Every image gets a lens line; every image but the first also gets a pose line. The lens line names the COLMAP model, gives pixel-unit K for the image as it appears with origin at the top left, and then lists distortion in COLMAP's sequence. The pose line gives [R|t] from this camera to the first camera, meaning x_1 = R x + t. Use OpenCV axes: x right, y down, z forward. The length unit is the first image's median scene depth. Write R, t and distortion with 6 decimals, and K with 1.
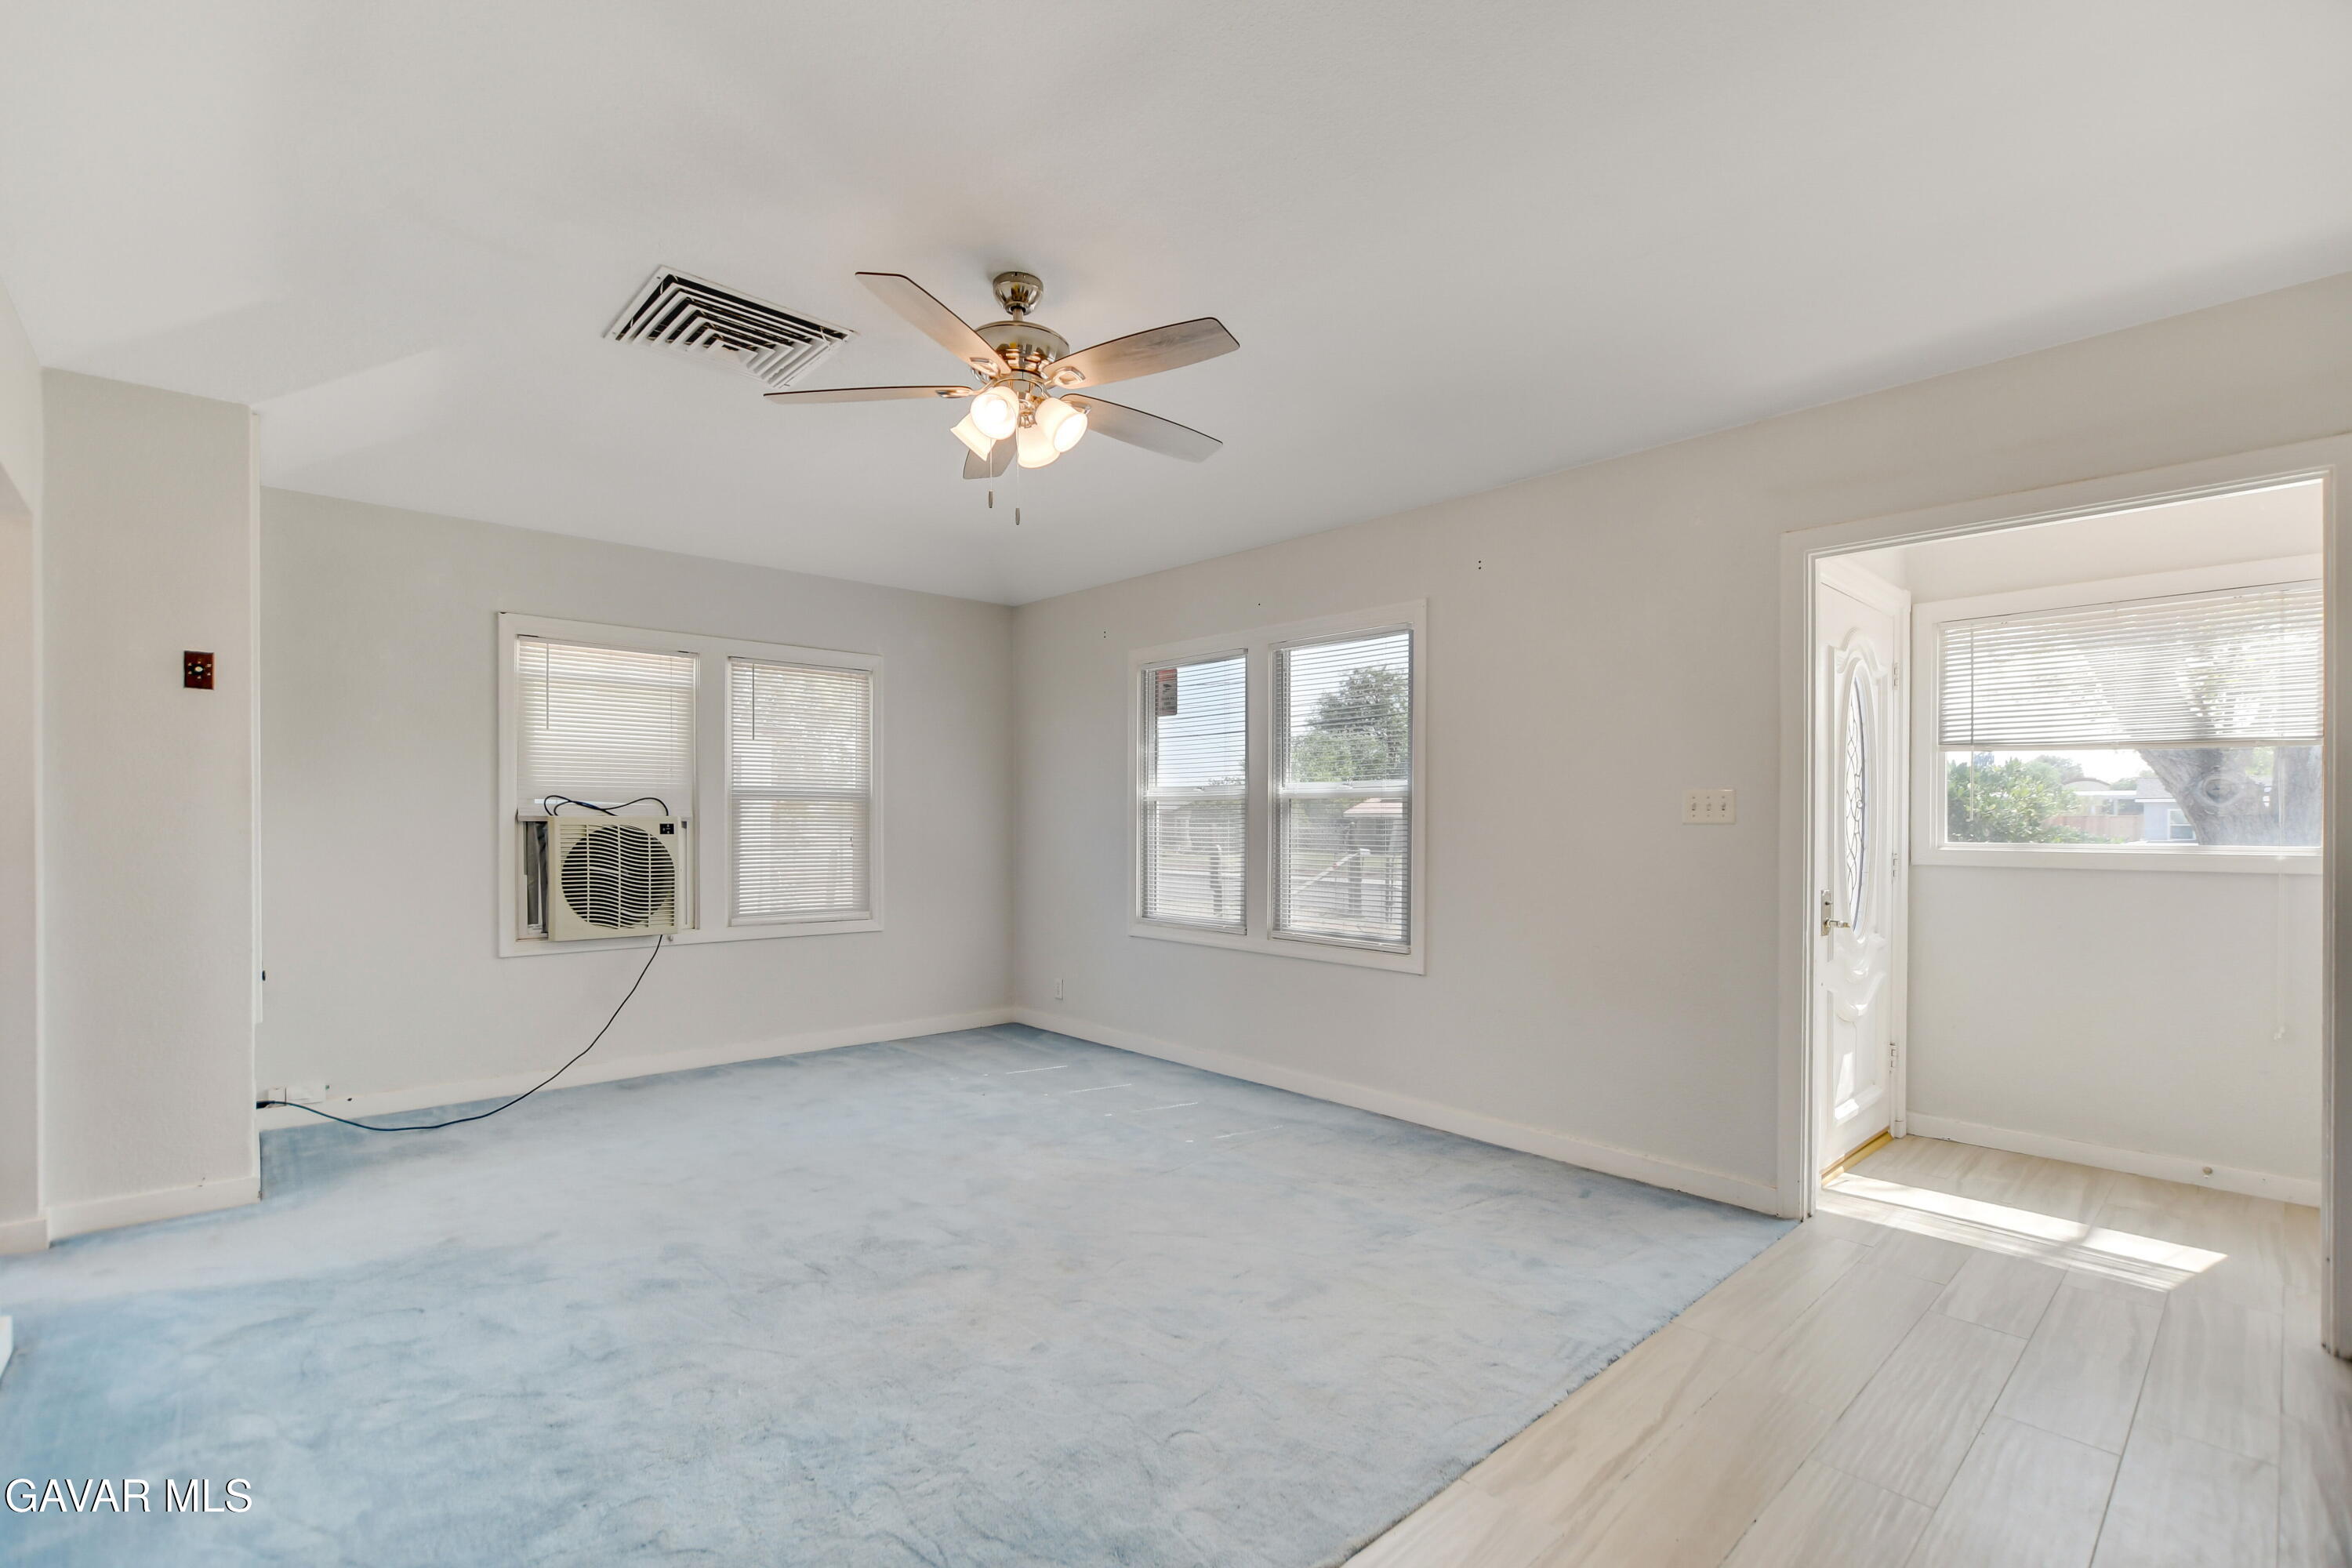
lens RADIAL K [[1069.8, 0, 1185.9], [0, 1069.8, 816.9], [0, 0, 1]] dist [0.003770, -0.000129]
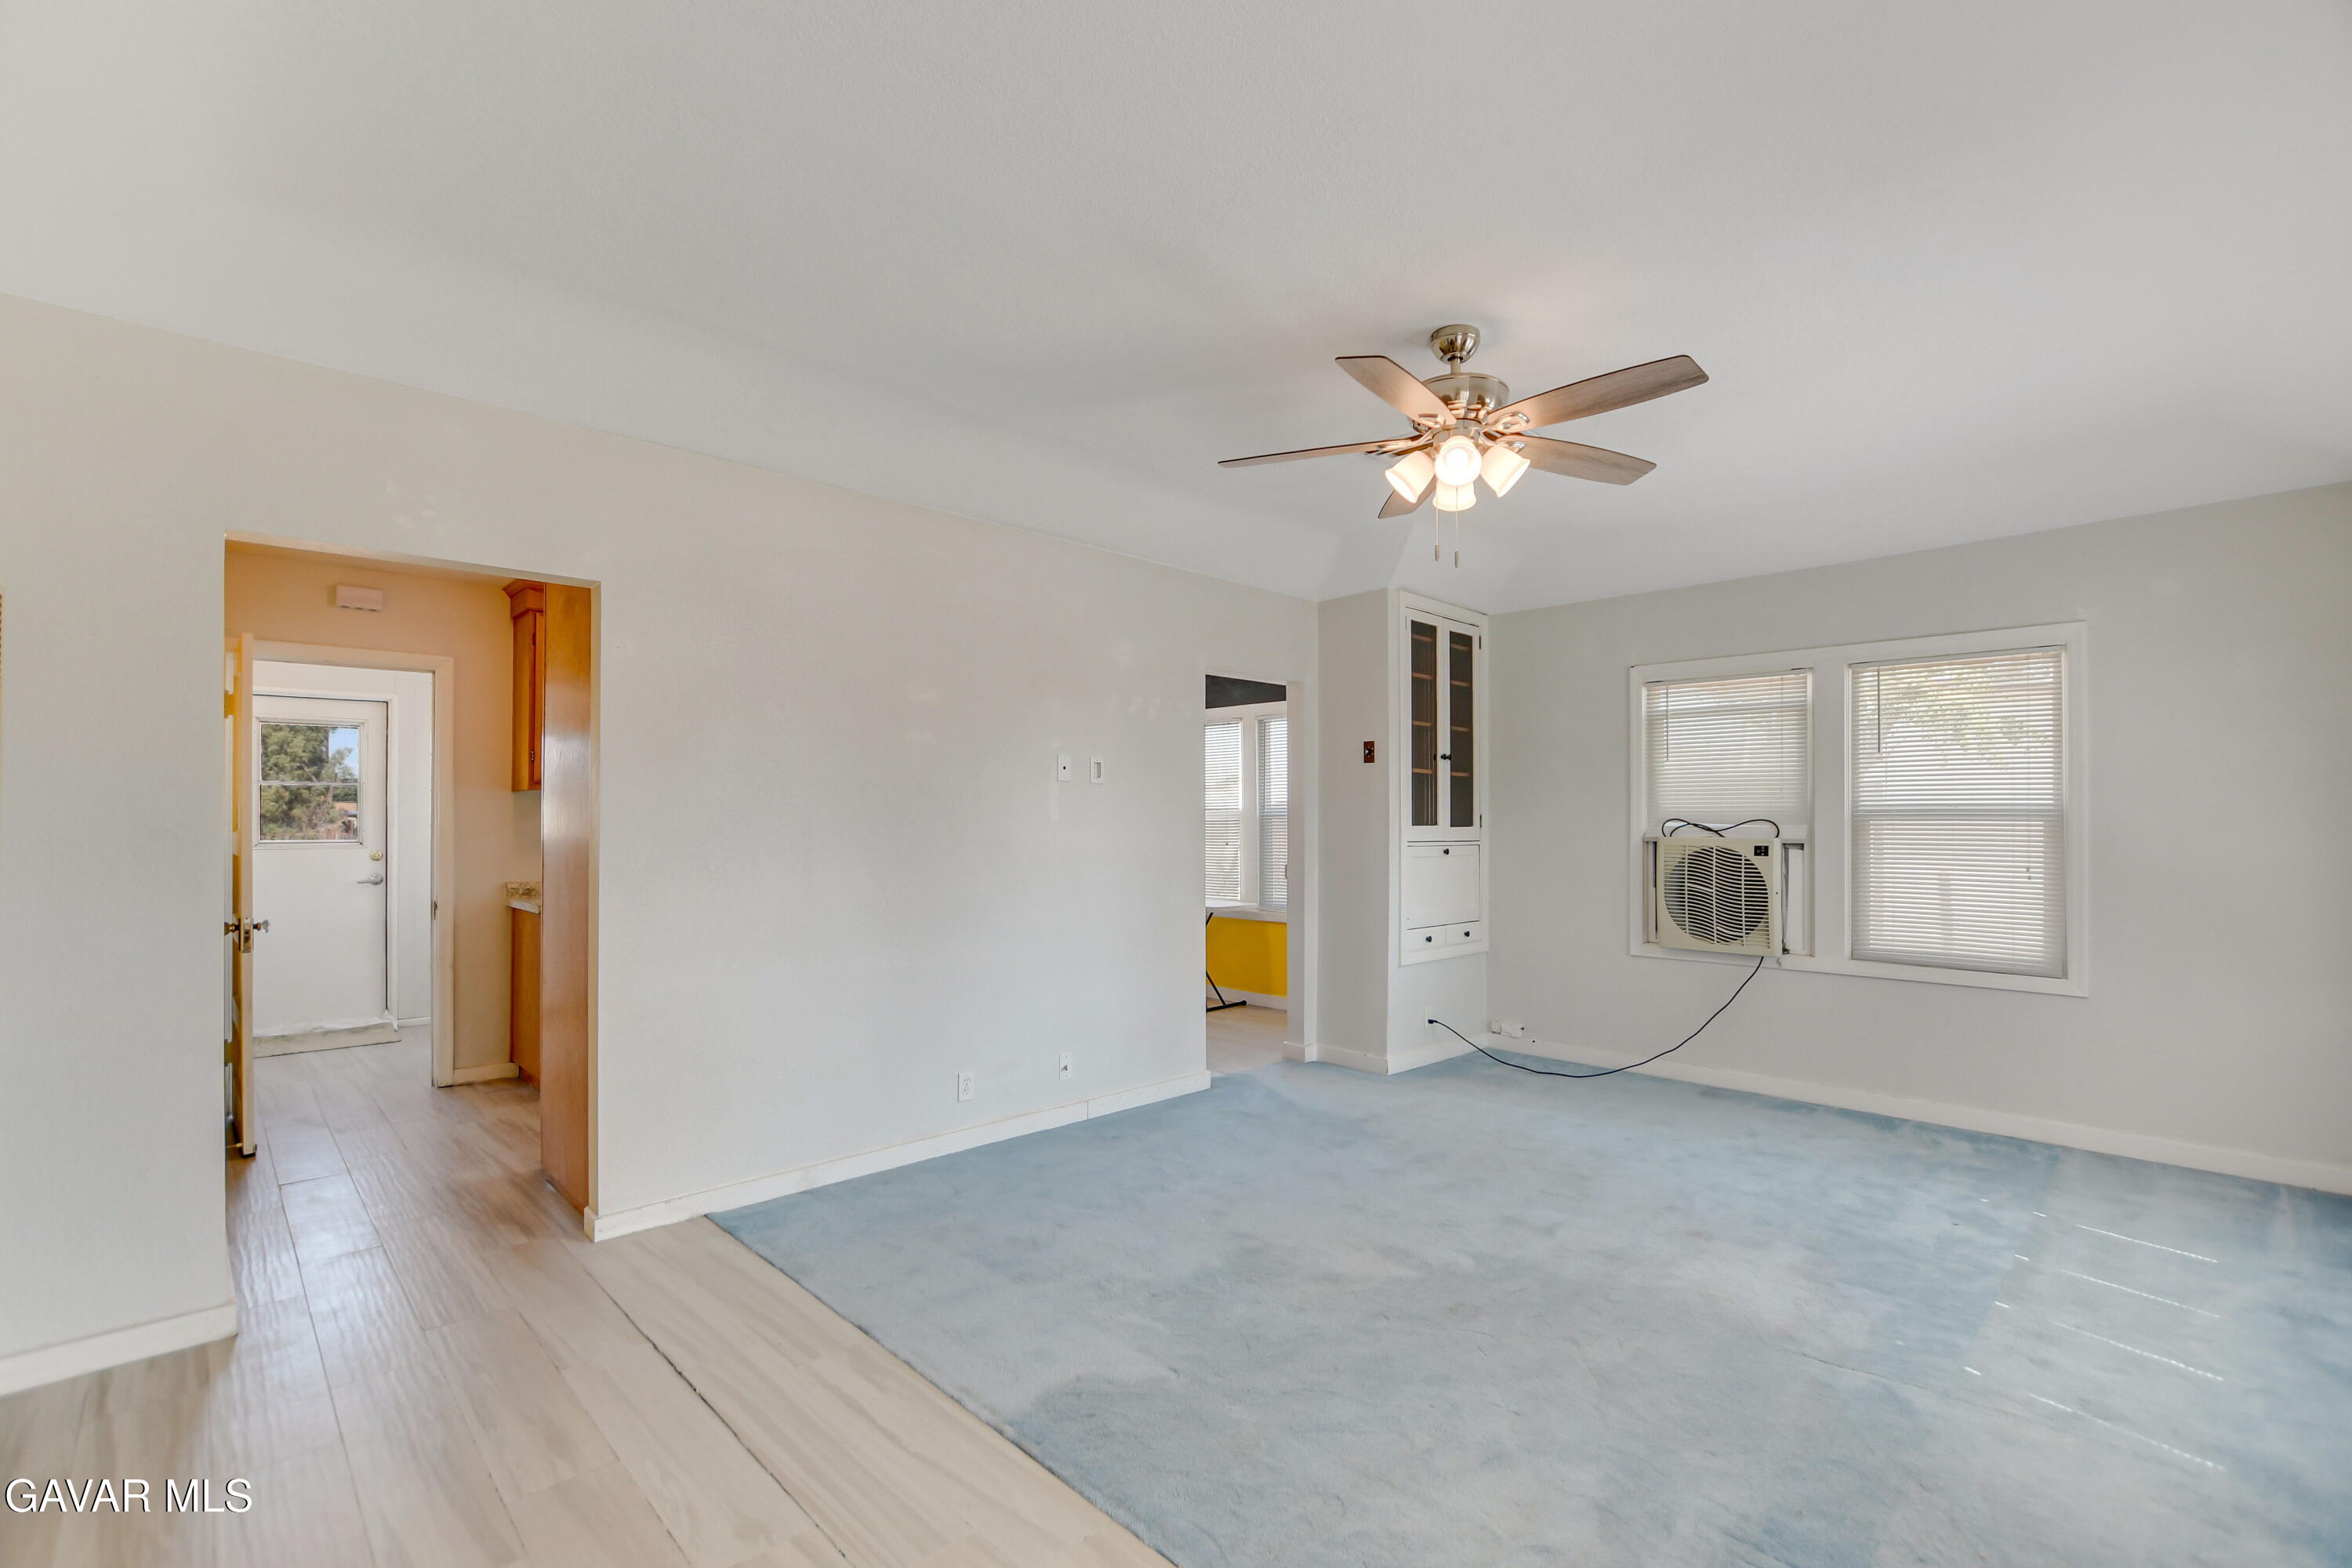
lens RADIAL K [[1069.8, 0, 1127.9], [0, 1069.8, 814.6], [0, 0, 1]] dist [0.003770, -0.000129]
pose [[0.000148, -0.007624, -0.999971, 0.530167], [0.003952, 0.999963, -0.007624, -0.017601], [0.999992, -0.003950, 0.000178, 0.418304]]
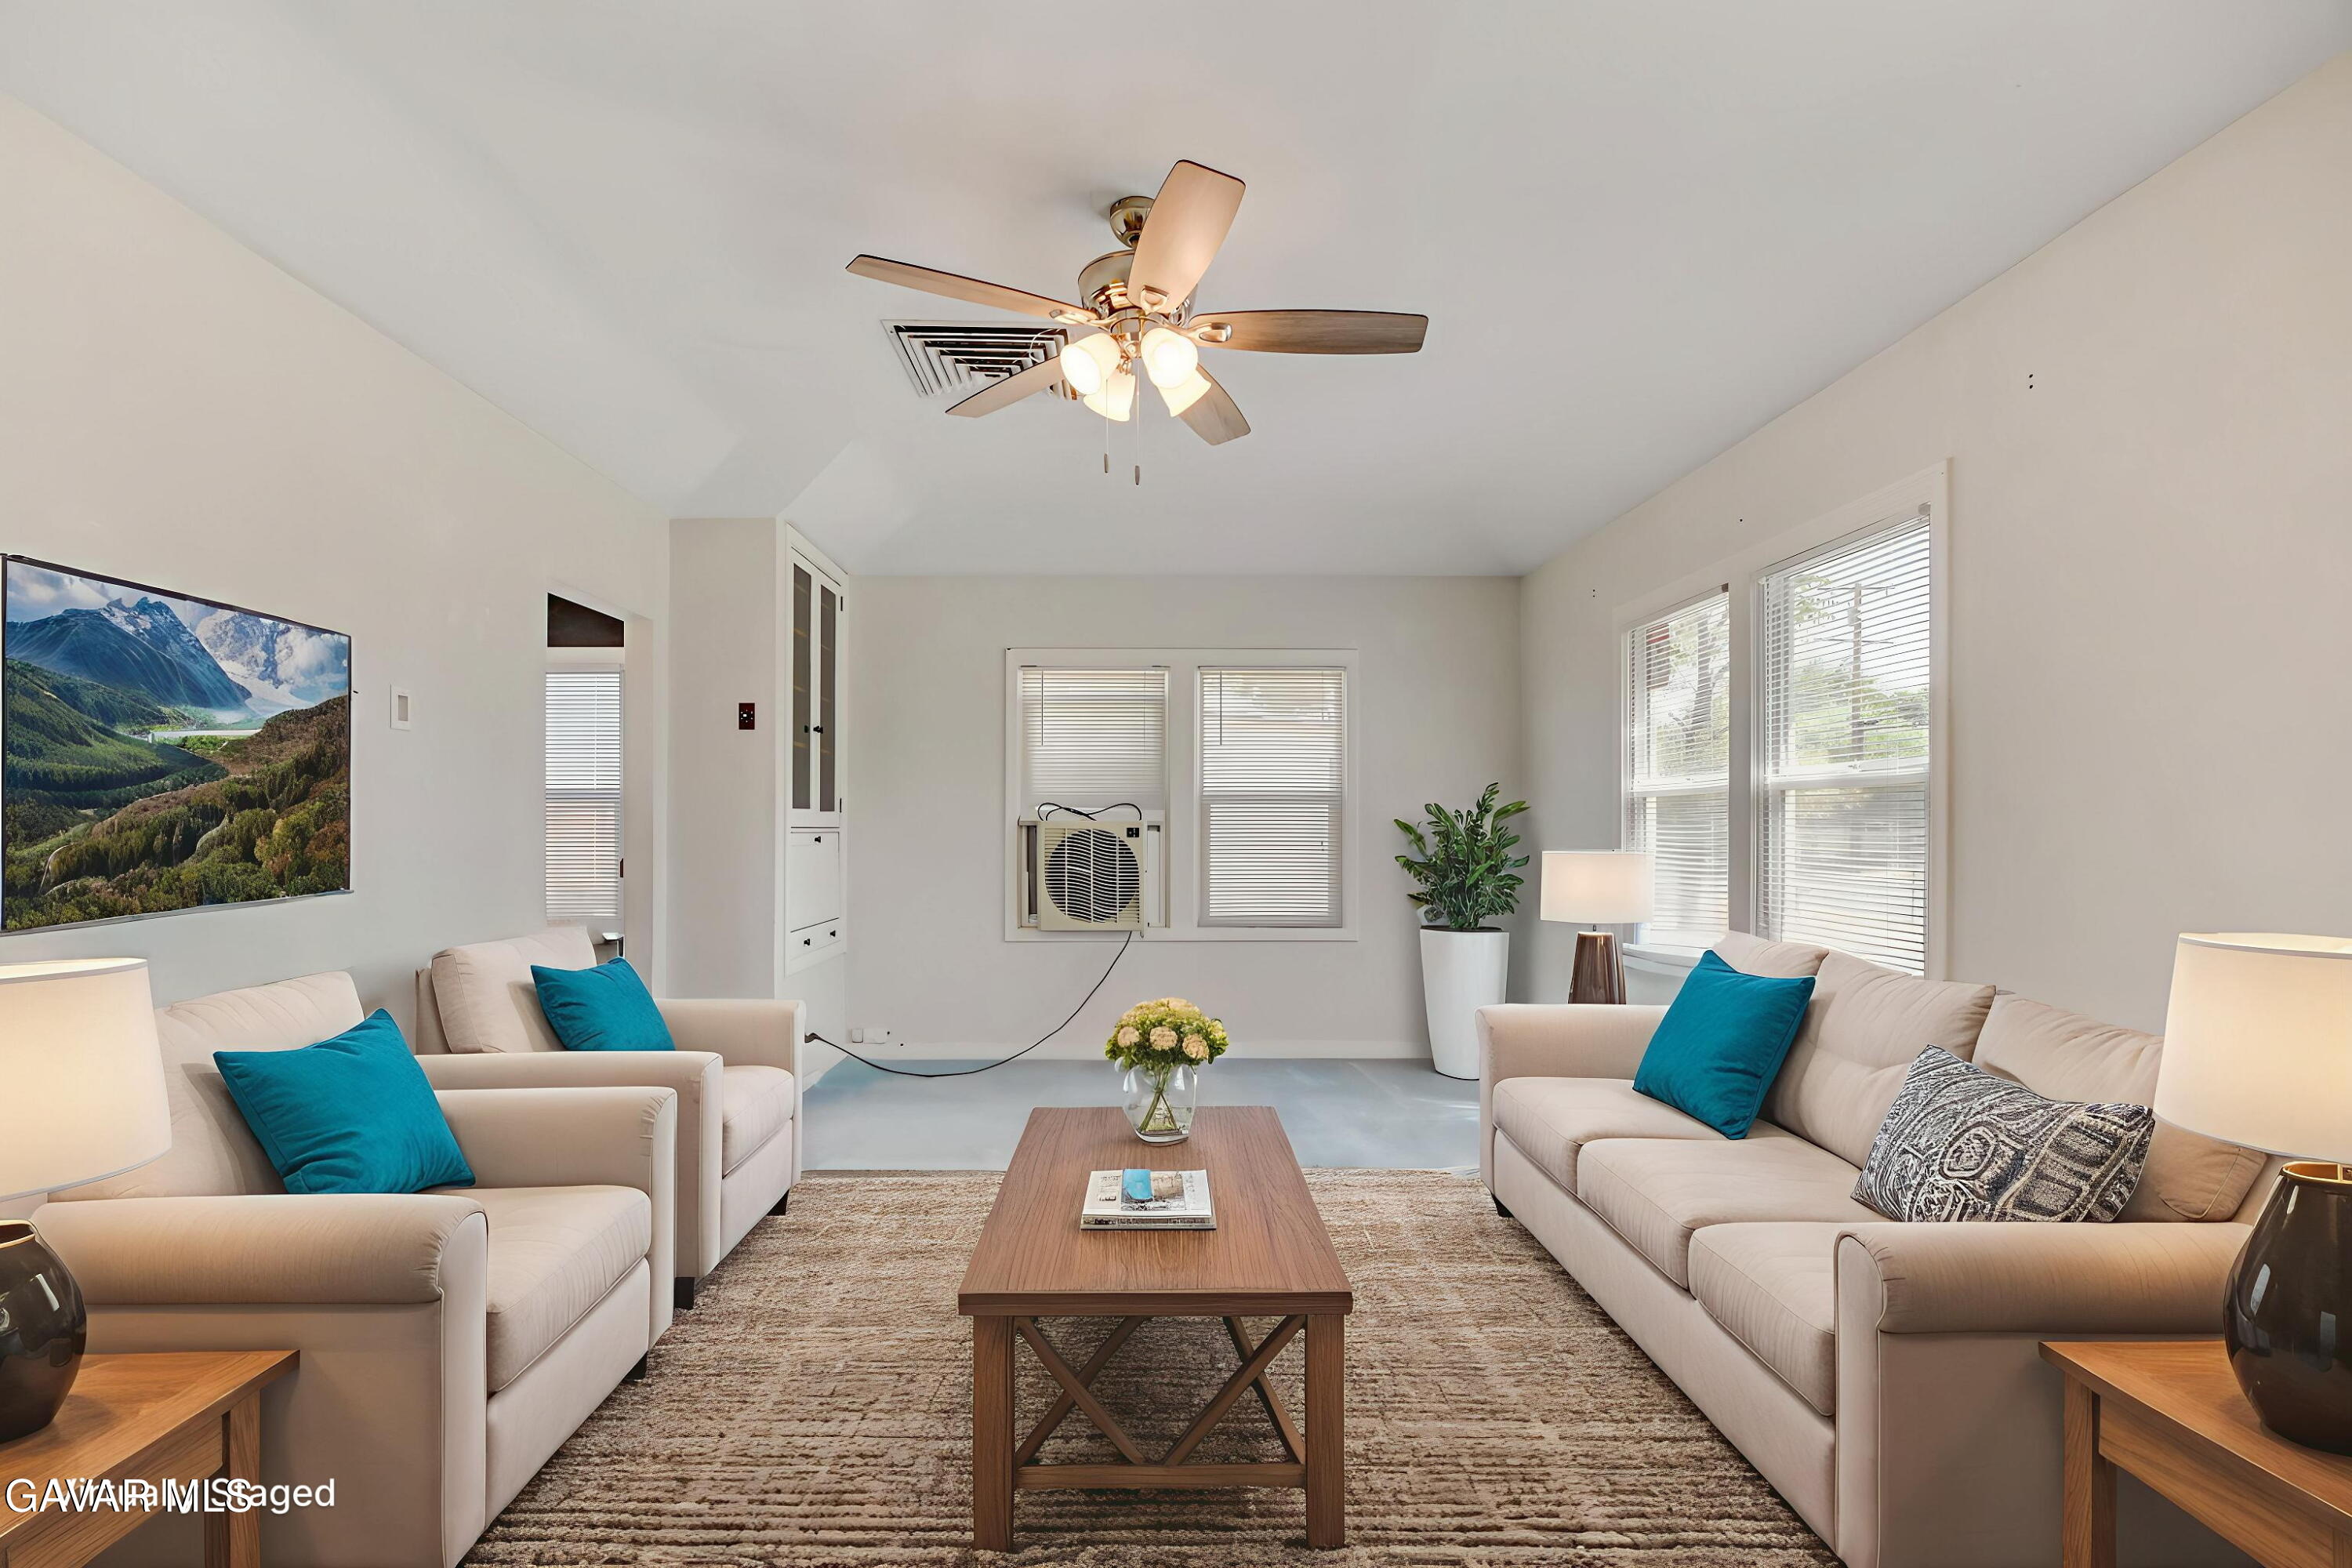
lens RADIAL K [[1085.9, 0, 1167.3], [0, 1085.9, 816.8], [0, 0, 1]] dist [-0.016034, -0.000038]
pose [[0.743894, -0.006842, -0.668262, 0.274615], [0.004676, 0.999976, -0.005034, 0.001661], [0.668281, 0.000620, 0.743909, 0.219709]]
